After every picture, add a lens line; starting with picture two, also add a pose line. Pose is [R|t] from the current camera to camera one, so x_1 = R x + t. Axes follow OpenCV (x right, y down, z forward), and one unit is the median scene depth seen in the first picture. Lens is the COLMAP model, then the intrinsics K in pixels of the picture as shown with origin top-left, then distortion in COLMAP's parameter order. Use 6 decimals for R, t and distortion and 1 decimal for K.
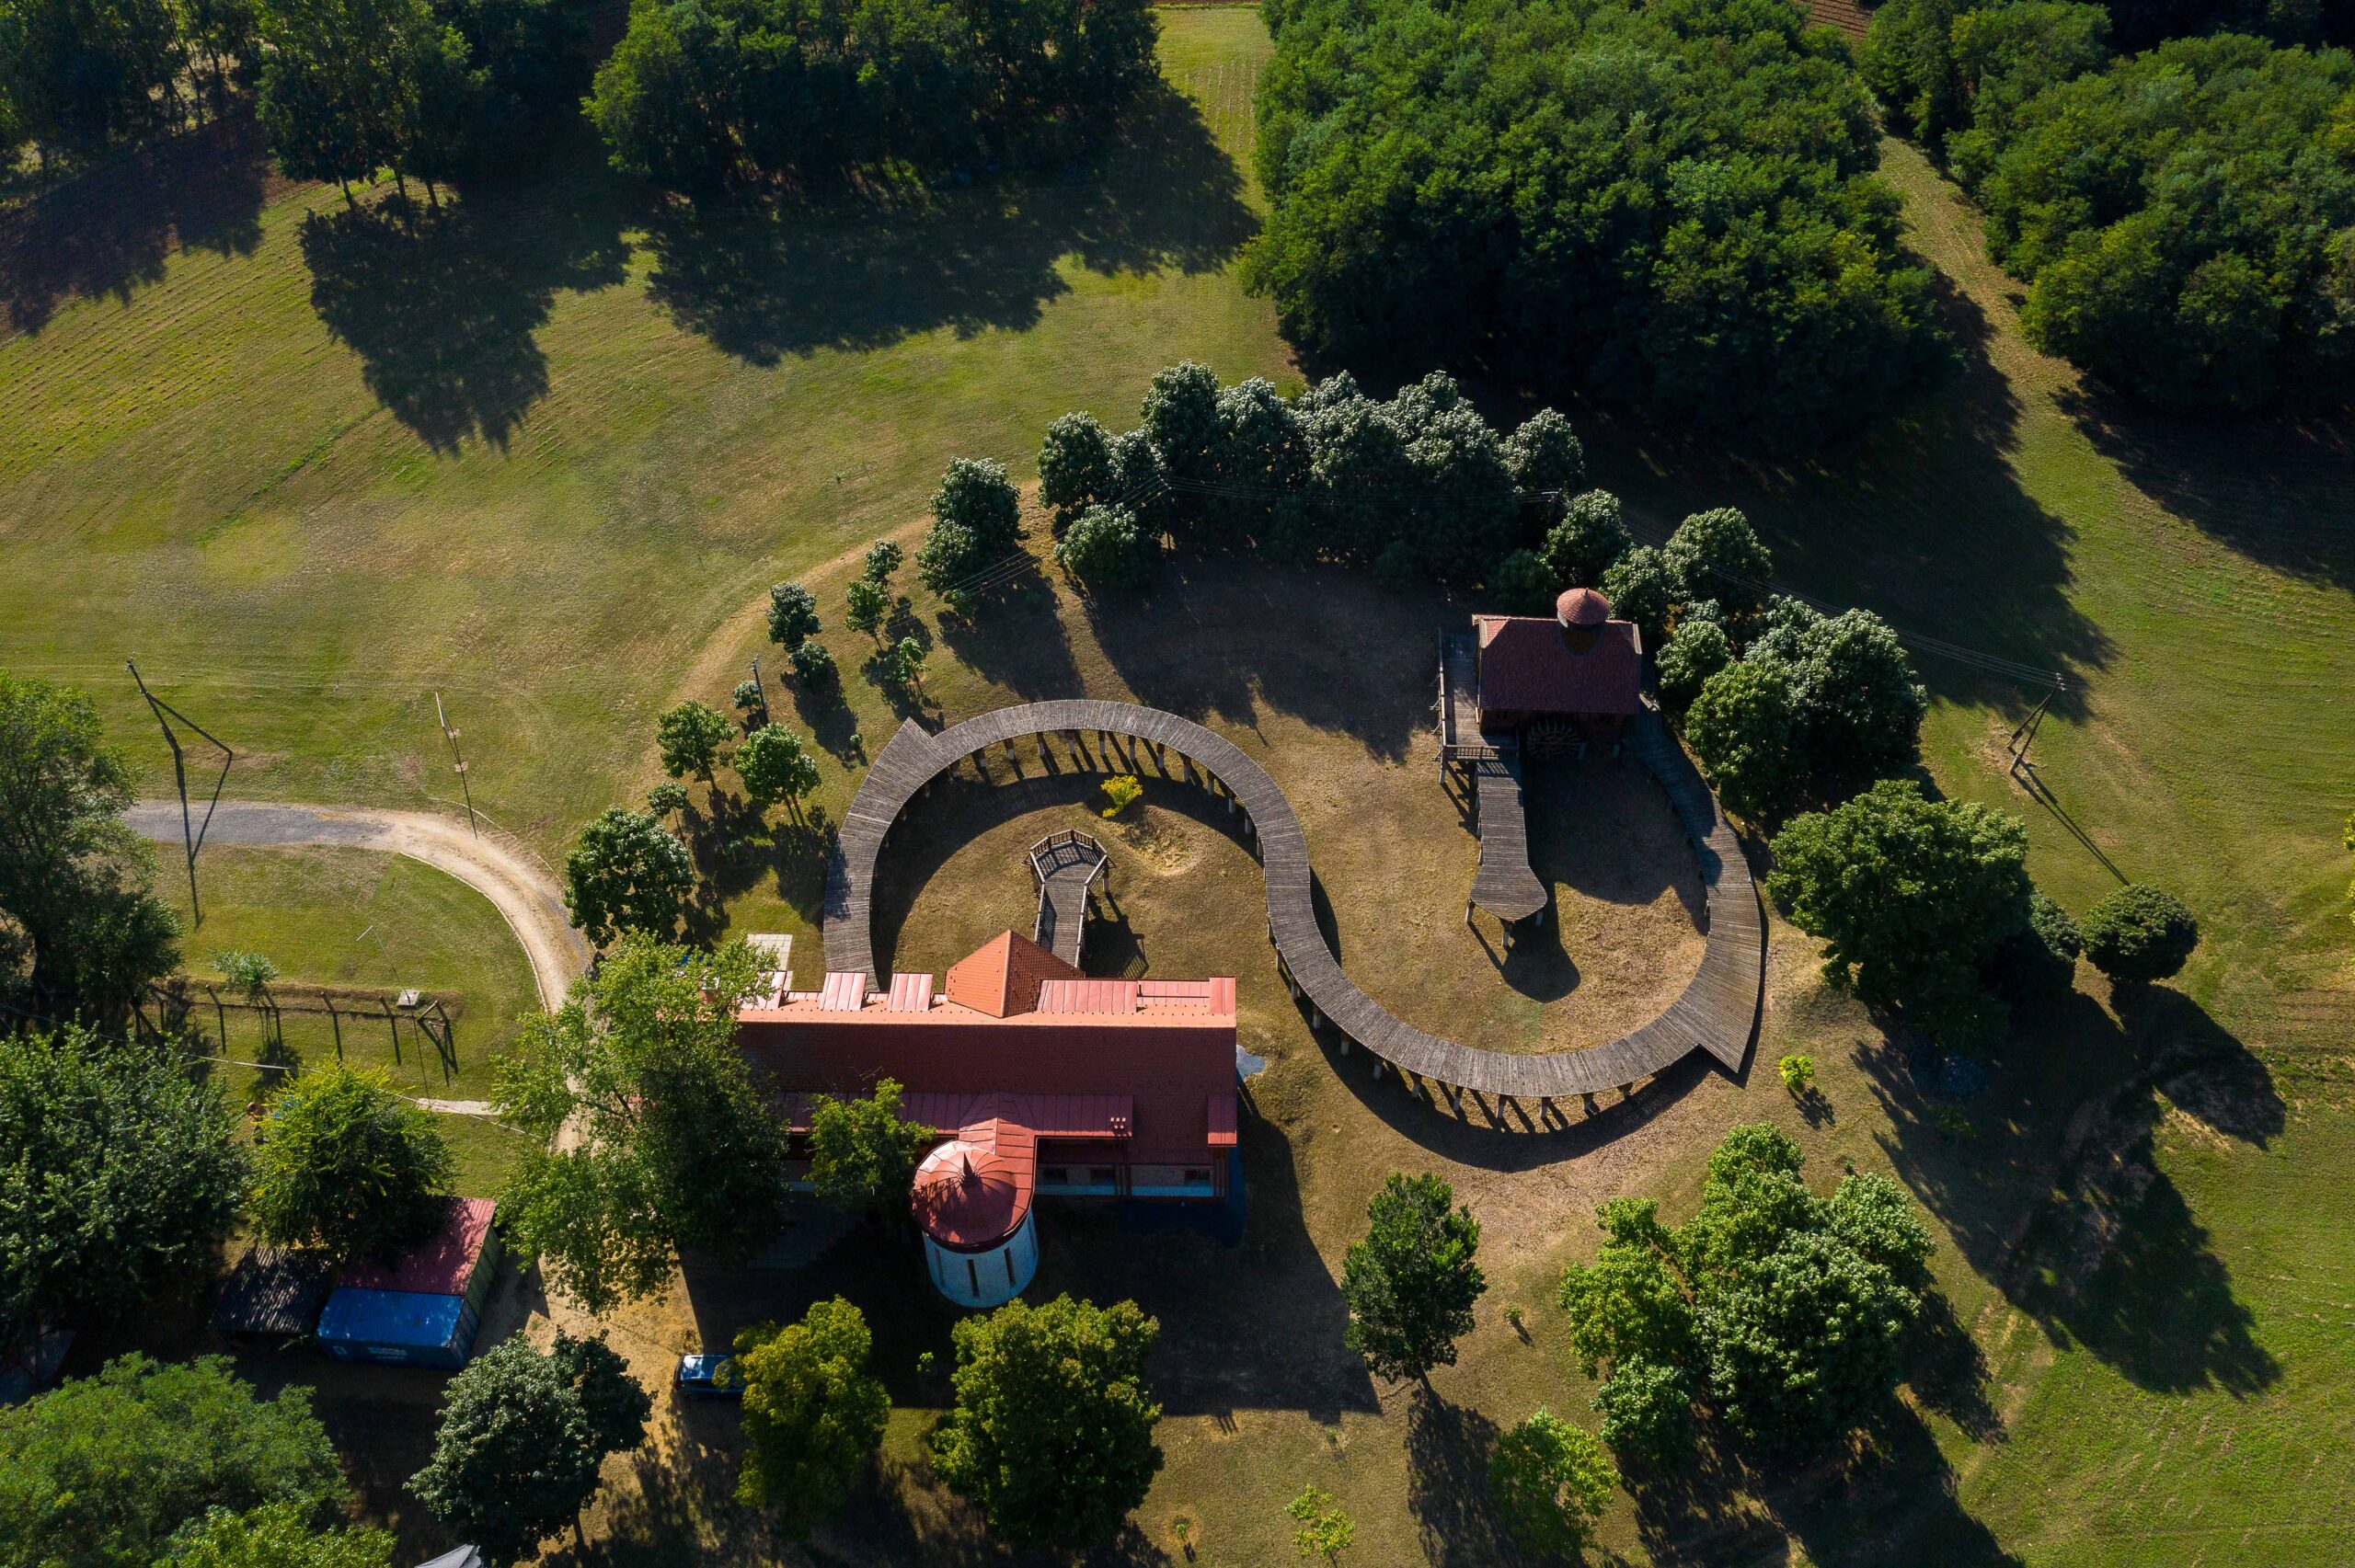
lens RADIAL K [[1842.7, 0, 1177.5], [0, 1842.7, 784.0], [0, 0, 1]] dist [-0.016204, 0.006669]
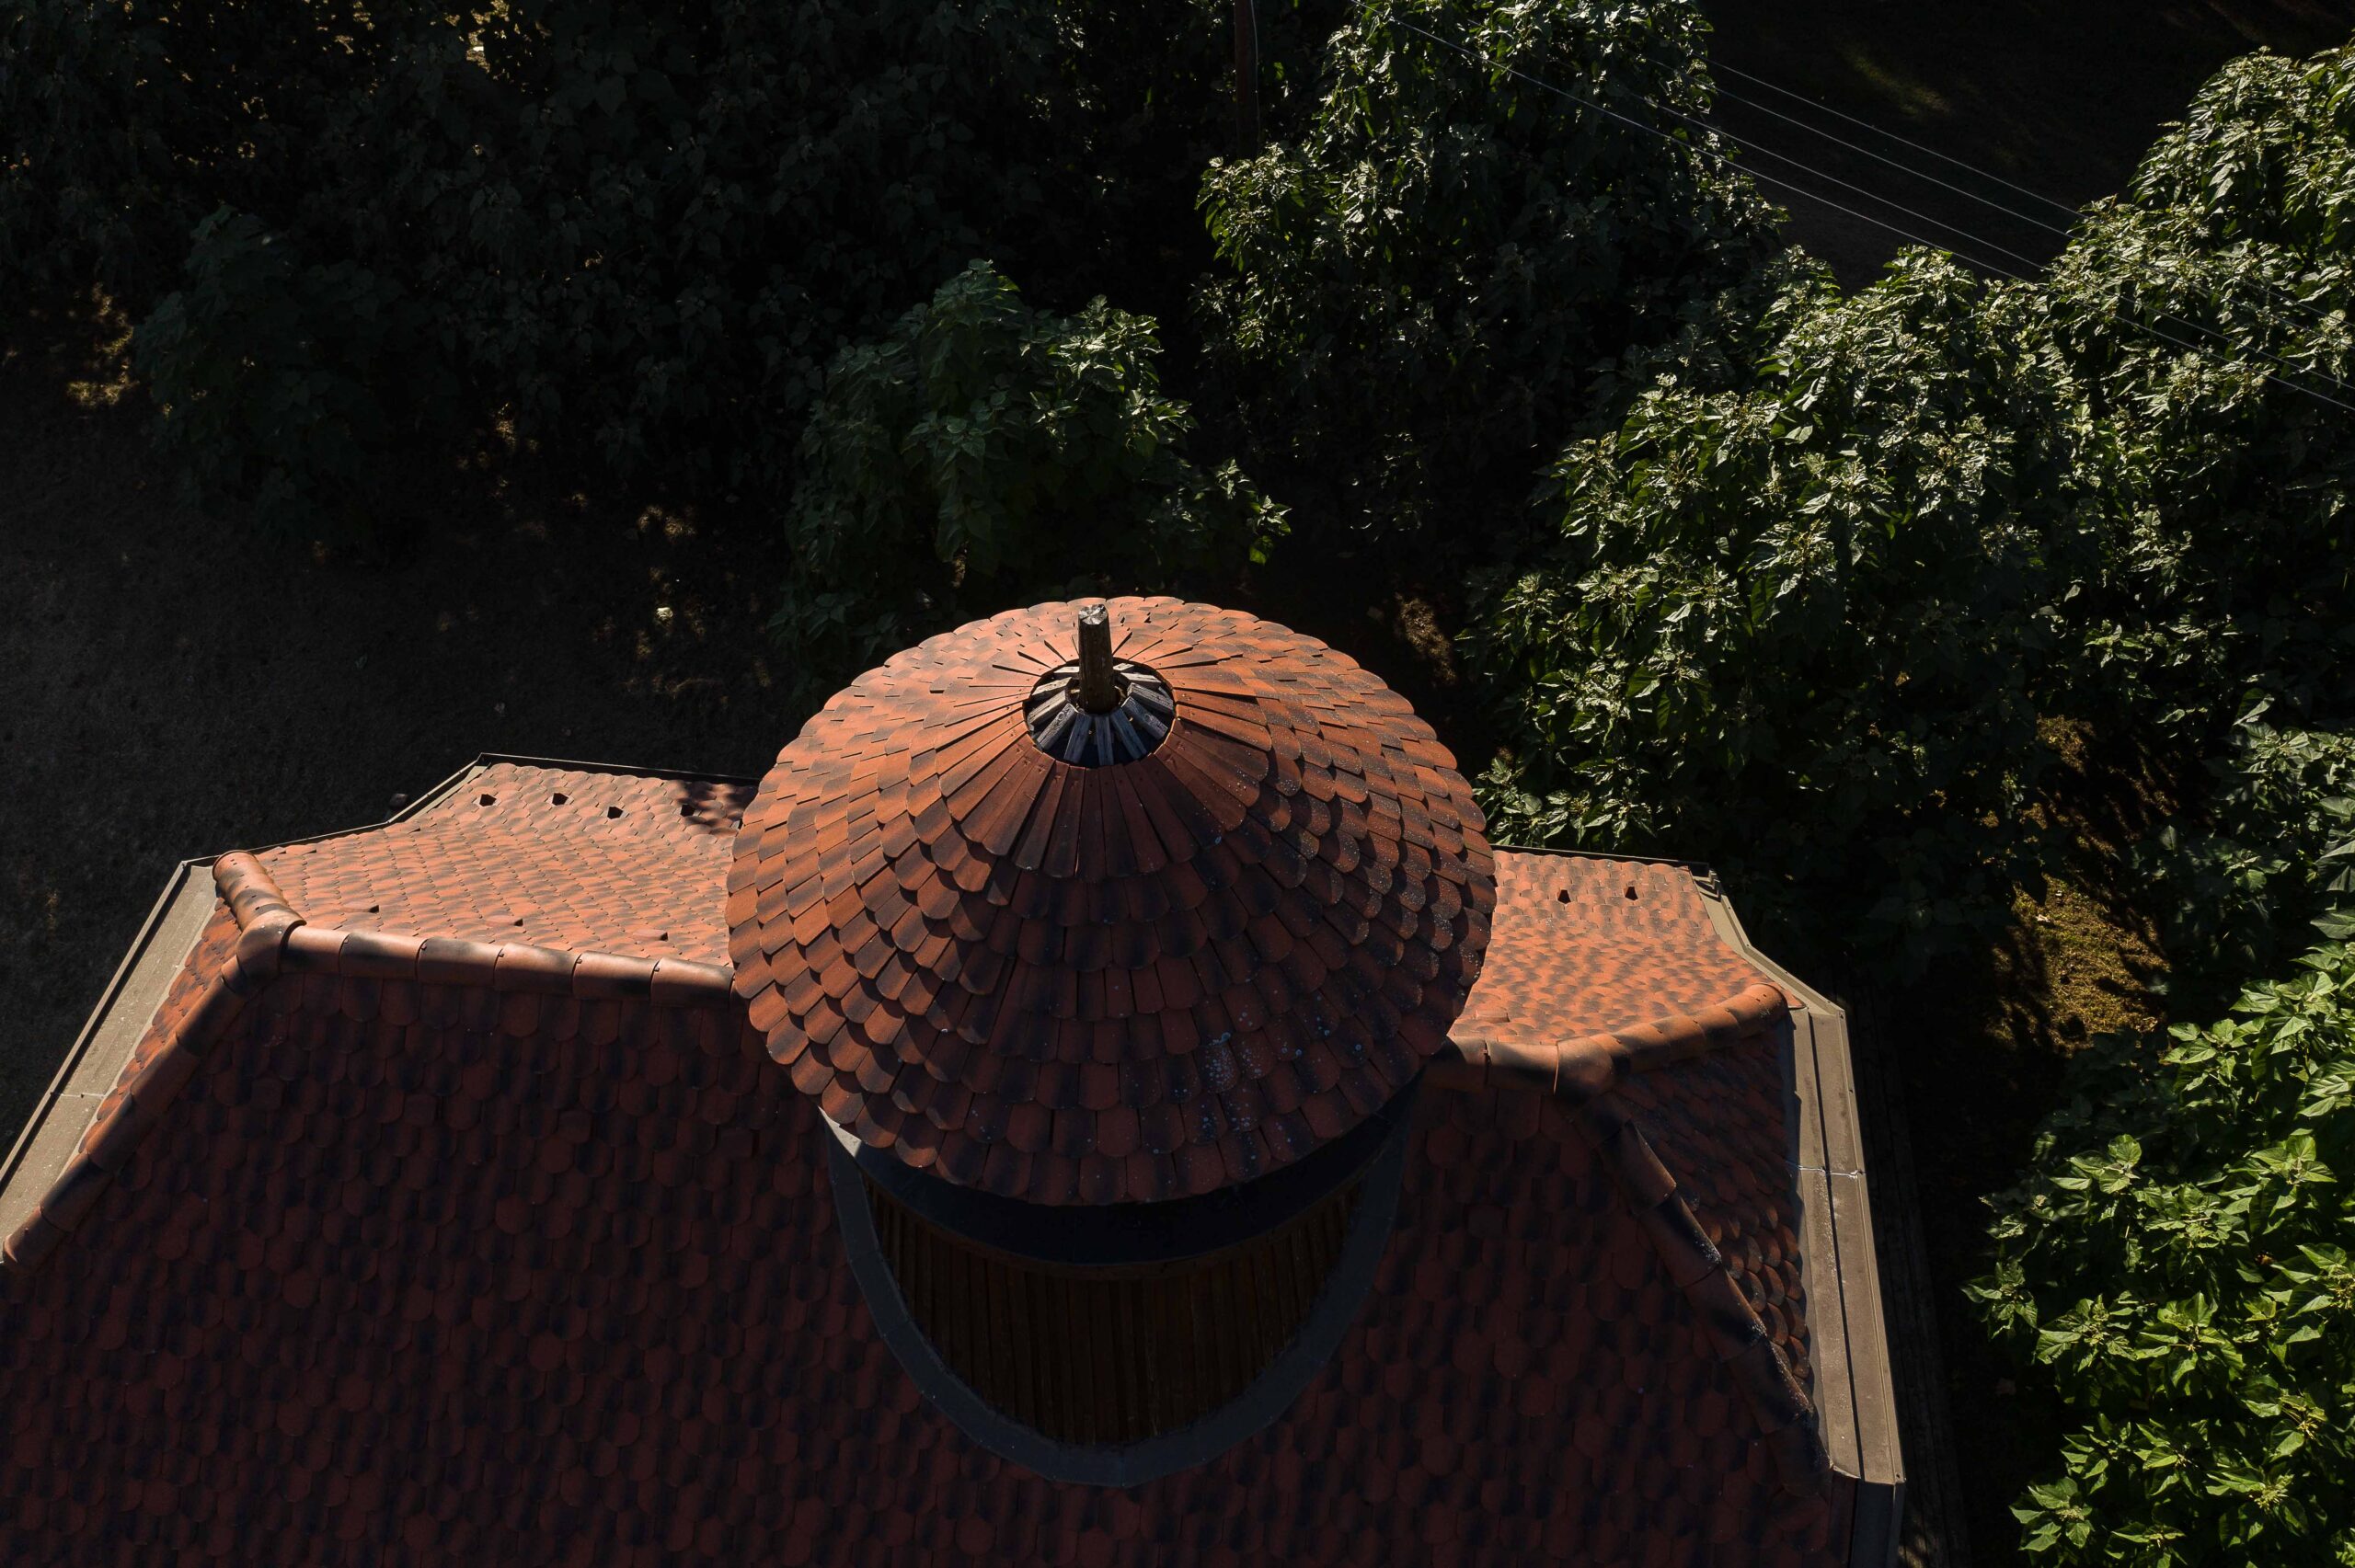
lens RADIAL K [[1842.7, 0, 1177.5], [0, 1842.7, 784.0], [0, 0, 1]] dist [-0.016204, 0.006669]
pose [[0.998076, 0.038021, -0.048980, 0.189372], [-0.036901, 0.999041, 0.023584, -0.084343], [0.049830, -0.021731, 0.998521, 0.777296]]
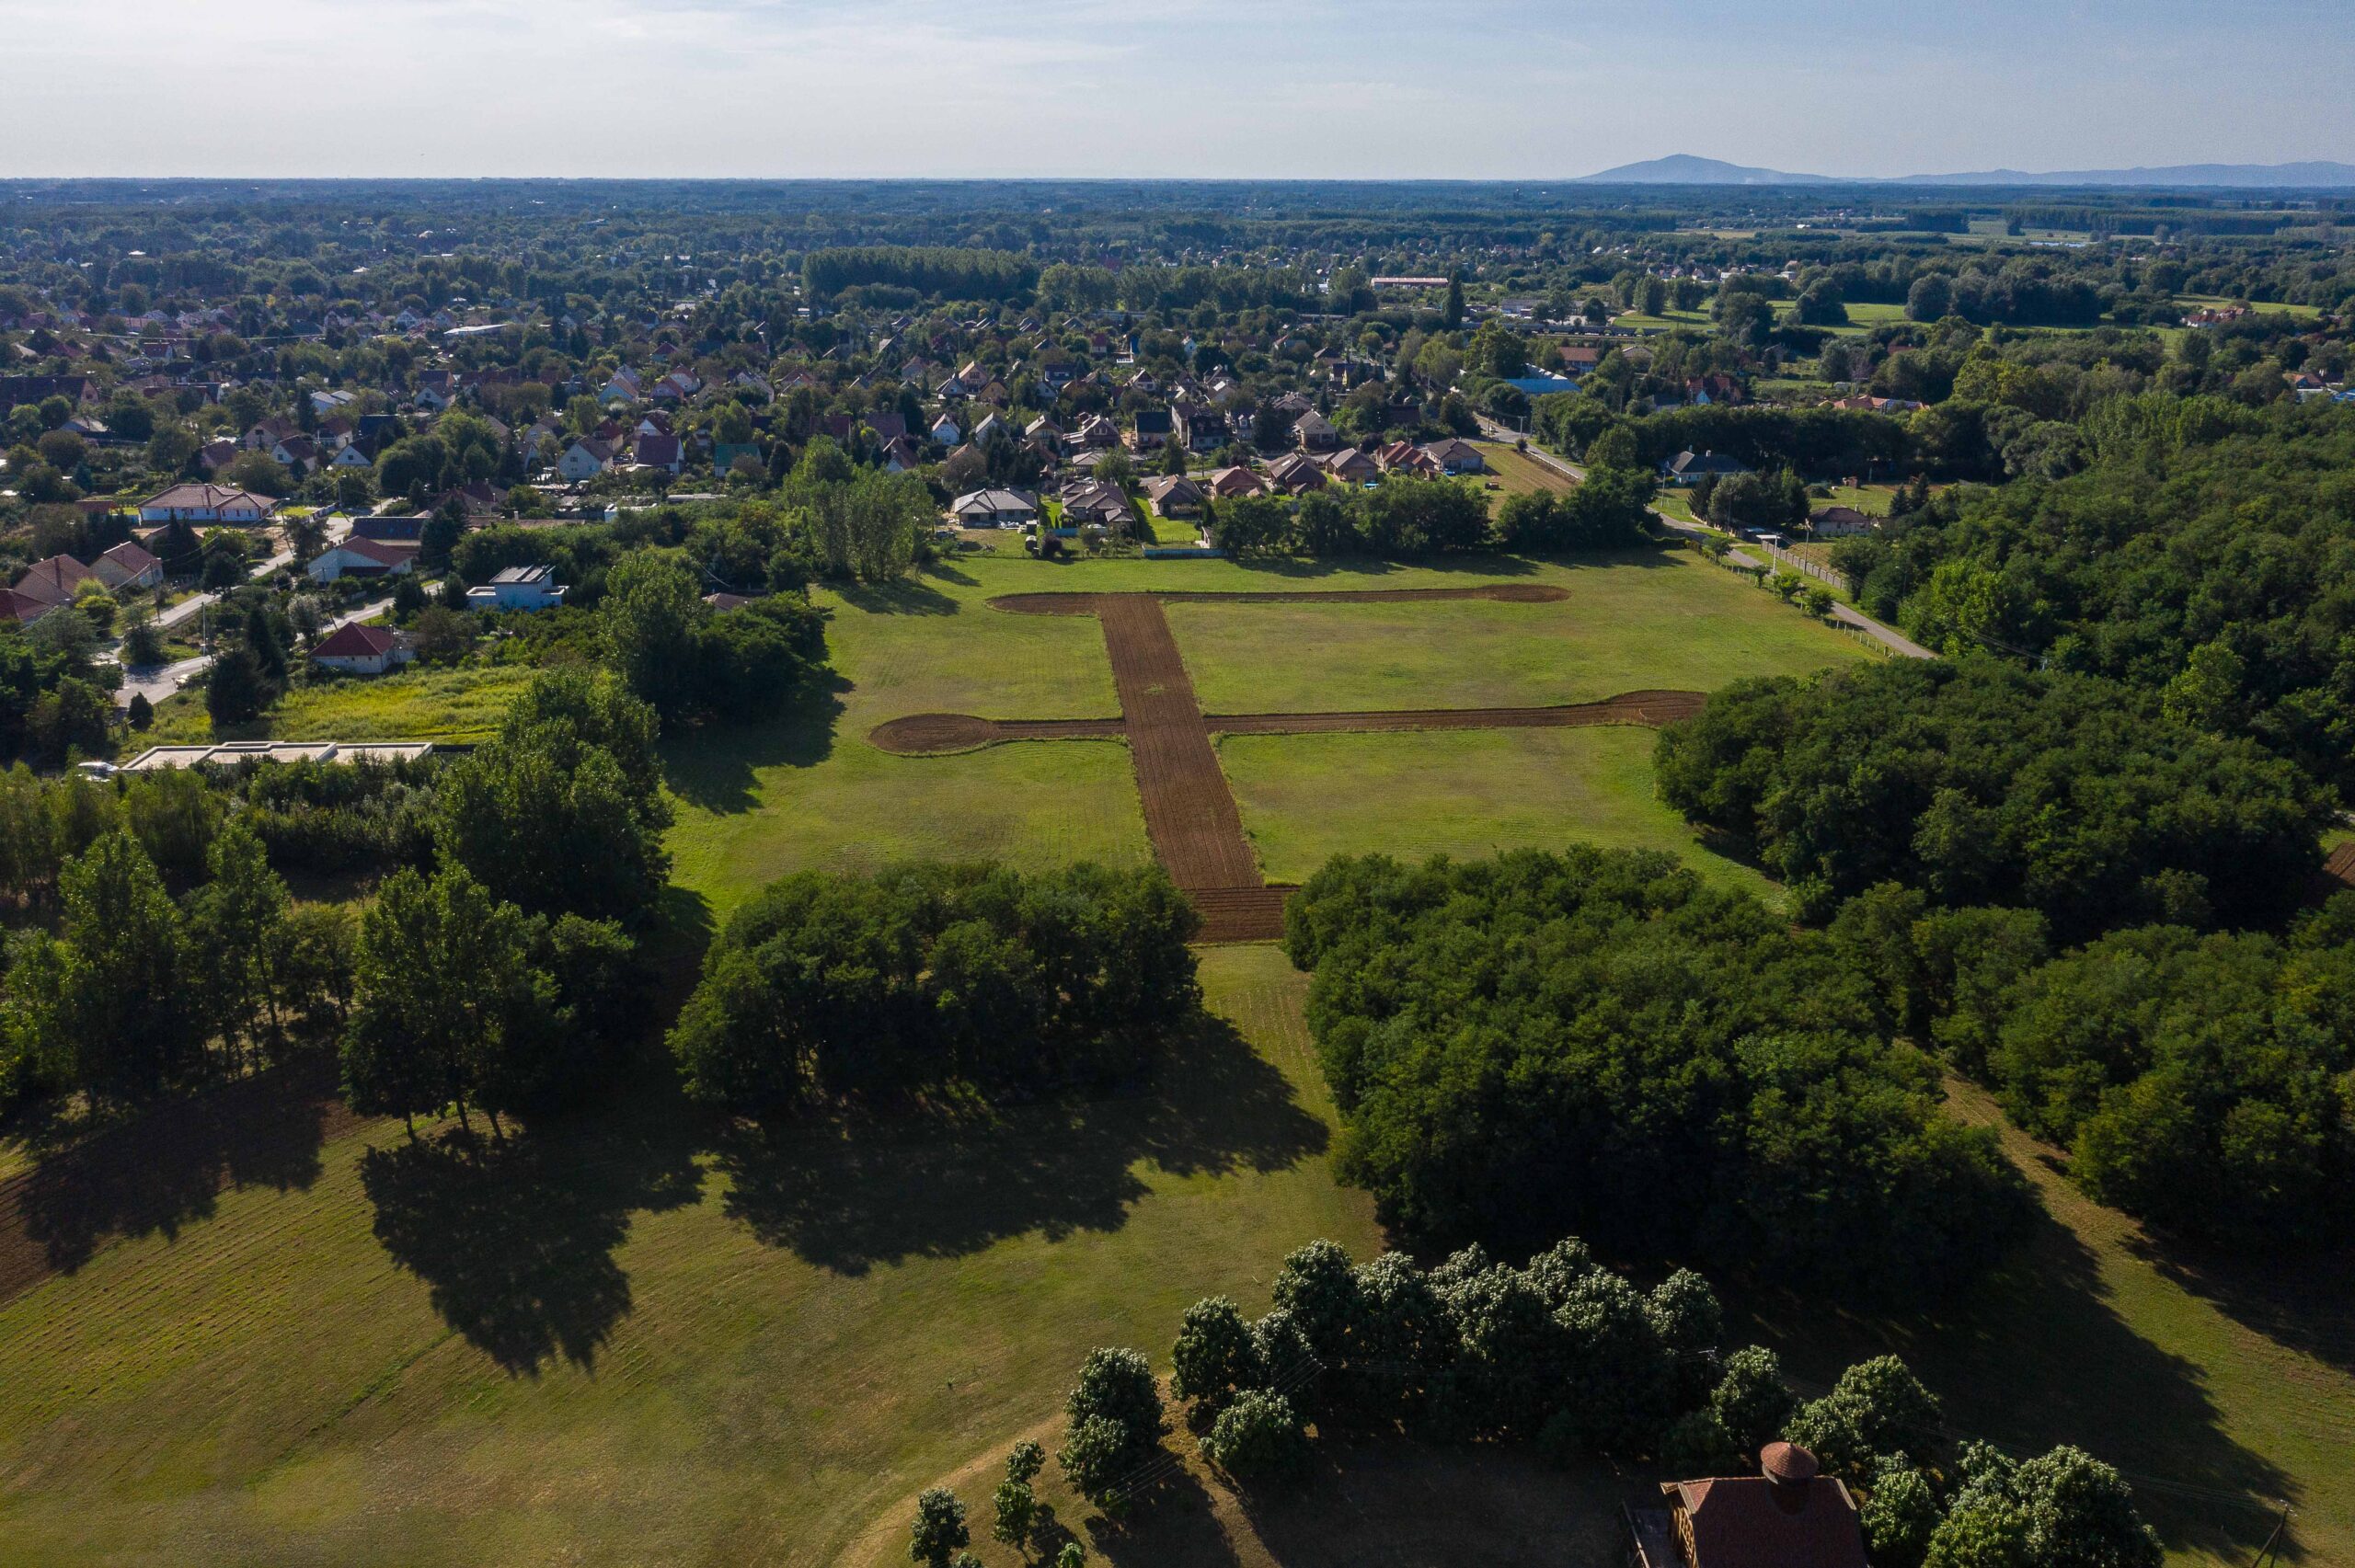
lens RADIAL K [[1842.7, 0, 1177.5], [0, 1842.7, 784.0], [0, 0, 1]] dist [-0.016204, 0.006669]
pose [[0.995360, -0.019303, 0.094267, -0.152999], [0.063380, 0.868649, -0.491357, 0.040367], [-0.072400, 0.495051, 0.865842, 0.011582]]
